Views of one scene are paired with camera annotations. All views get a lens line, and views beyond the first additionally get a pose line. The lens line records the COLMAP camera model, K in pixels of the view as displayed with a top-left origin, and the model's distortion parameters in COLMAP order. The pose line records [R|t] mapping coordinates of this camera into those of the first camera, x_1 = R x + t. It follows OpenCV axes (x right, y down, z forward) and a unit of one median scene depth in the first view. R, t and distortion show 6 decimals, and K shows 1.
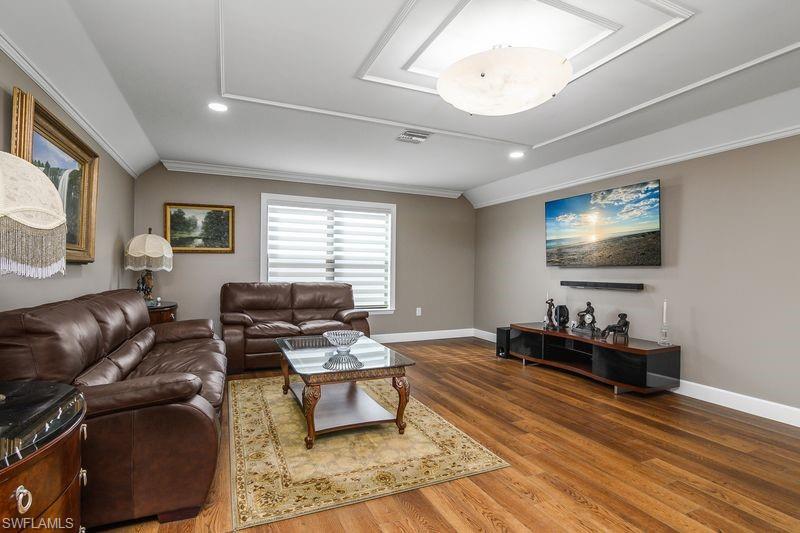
lens RADIAL K [[392.2, 0, 375.8], [0, 392.2, 265.4], [0, 0, 1]] dist [-0.019822, 0.003902]
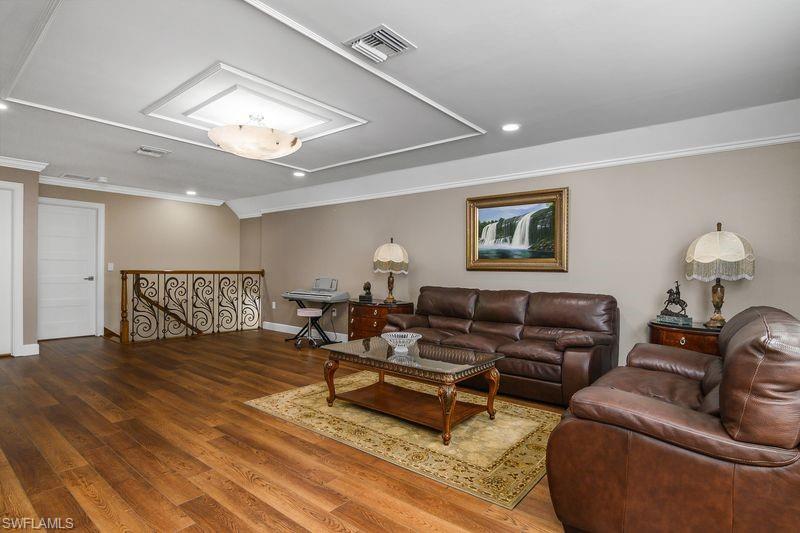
lens RADIAL K [[404.1, 0, 397.3], [0, 404.1, 266.2], [0, 0, 1]] dist [-0.013475, -0.000577]
pose [[-0.866373, -0.031267, -0.498417, 0.323000], [-0.020193, 0.999415, -0.027595, 0.019750], [0.498988, -0.013842, -0.866498, 1.358576]]
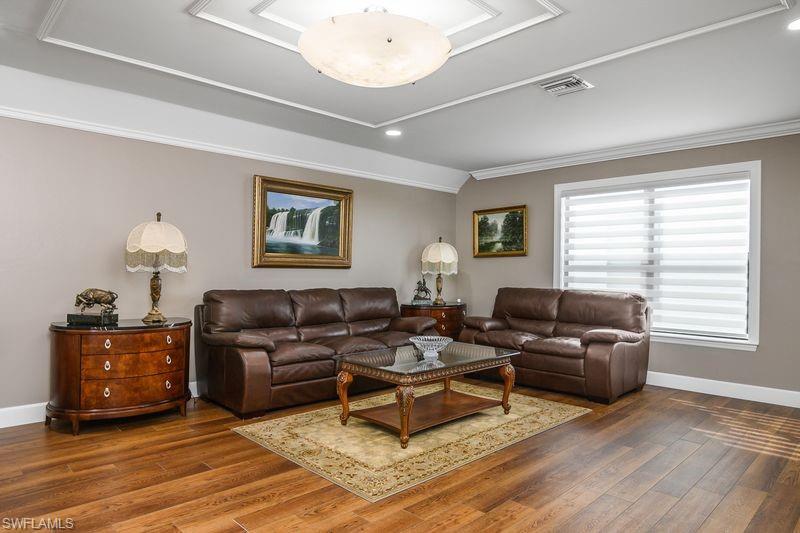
lens RADIAL K [[487.2, 0, 396.3], [0, 487.2, 266.6], [0, 0, 1]] dist [-0.016829, 0.000032]
pose [[0.374307, -0.014411, -0.927193, 0.705092], [0.002506, 0.999891, -0.014529, 0.011439], [0.927302, 0.003114, 0.374302, 0.344205]]
